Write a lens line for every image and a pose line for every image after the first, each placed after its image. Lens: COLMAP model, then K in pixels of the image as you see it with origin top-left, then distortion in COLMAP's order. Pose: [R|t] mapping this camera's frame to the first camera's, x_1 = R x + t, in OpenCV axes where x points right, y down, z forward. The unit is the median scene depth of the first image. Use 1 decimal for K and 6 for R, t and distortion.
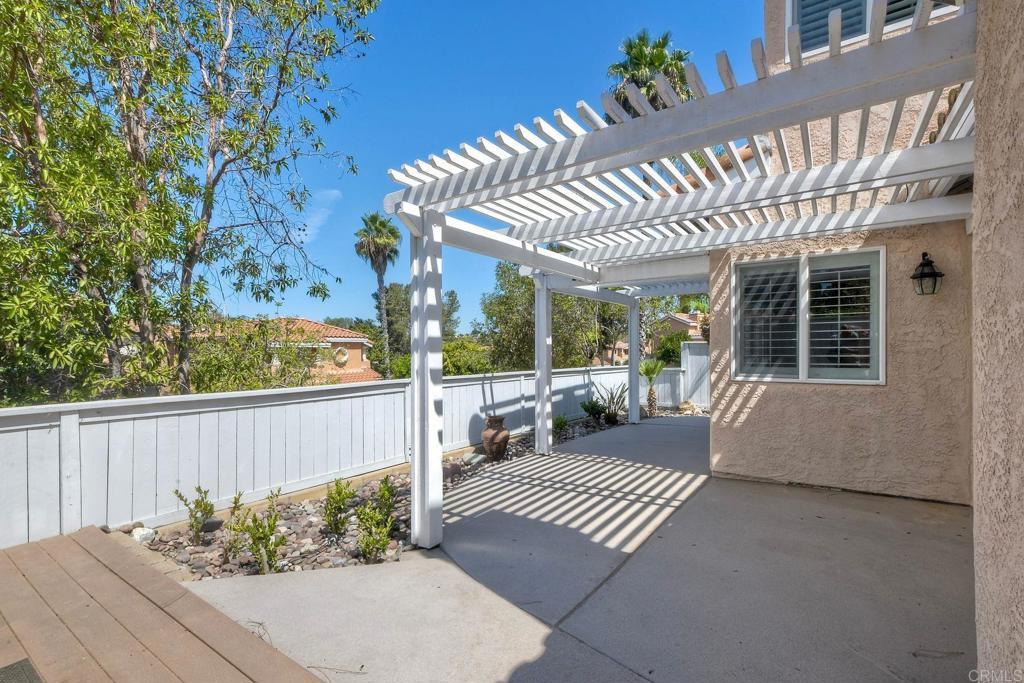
lens RADIAL K [[462.9, 0, 512.8], [0, 462.9, 350.6], [0, 0, 1]] dist [0.005690, 0.000121]
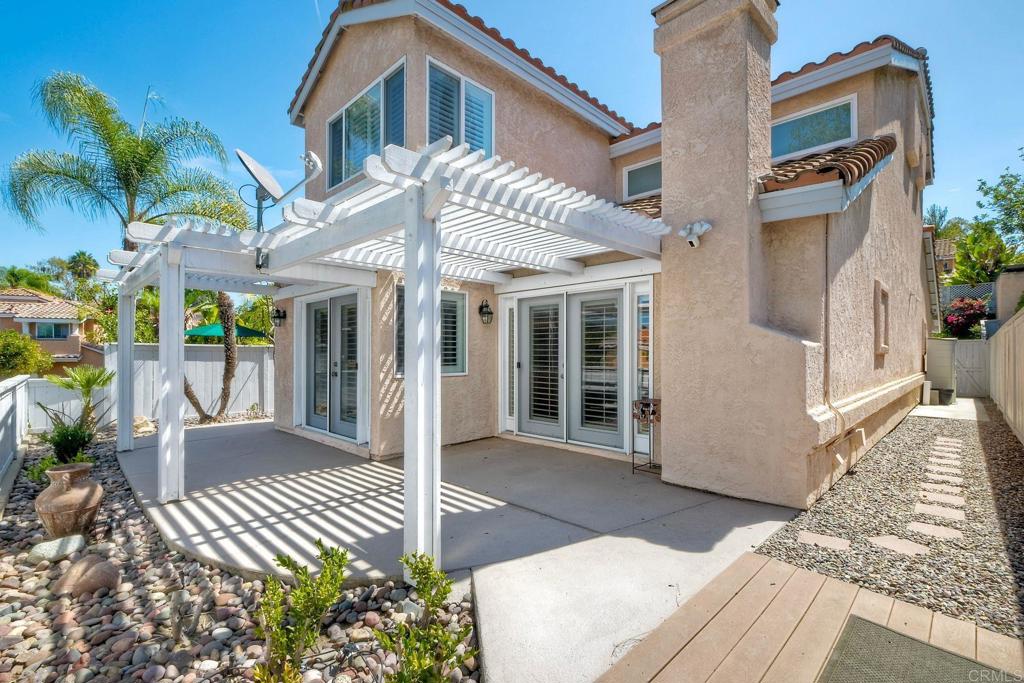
lens RADIAL K [[462.9, 0, 510.8], [0, 462.9, 345.6], [0, 0, 1]] dist [0.005690, 0.000121]
pose [[0.183026, 0.019628, 0.982912, -0.686836], [-0.004727, 0.999807, -0.019085, -0.000711], [-0.983097, -0.001153, 0.183084, 0.470031]]
